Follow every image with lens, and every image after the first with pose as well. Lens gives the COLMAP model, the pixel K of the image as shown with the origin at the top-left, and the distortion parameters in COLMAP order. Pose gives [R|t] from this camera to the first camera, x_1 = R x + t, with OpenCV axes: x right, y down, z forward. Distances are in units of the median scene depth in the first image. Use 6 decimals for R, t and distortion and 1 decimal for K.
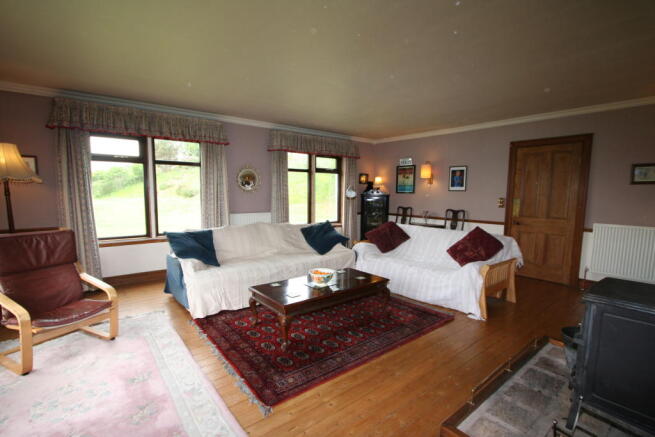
lens RADIAL K [[300.2, 0, 327.5], [0, 300.2, 218.5], [0, 0, 1]] dist [-0.000849, -0.000181]
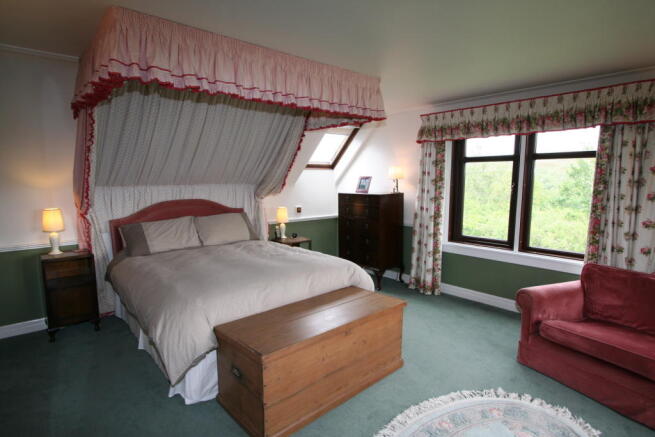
lens RADIAL K [[338.9, 0, 327.5], [0, 338.9, 218.5], [0, 0, 1]] dist [0.004220, -0.000047]
pose [[0.079782, 0.090388, -0.992706, 0.369876], [-0.105339, 0.991069, 0.081773, -0.039153], [0.991231, 0.098046, 0.088591, 0.394748]]
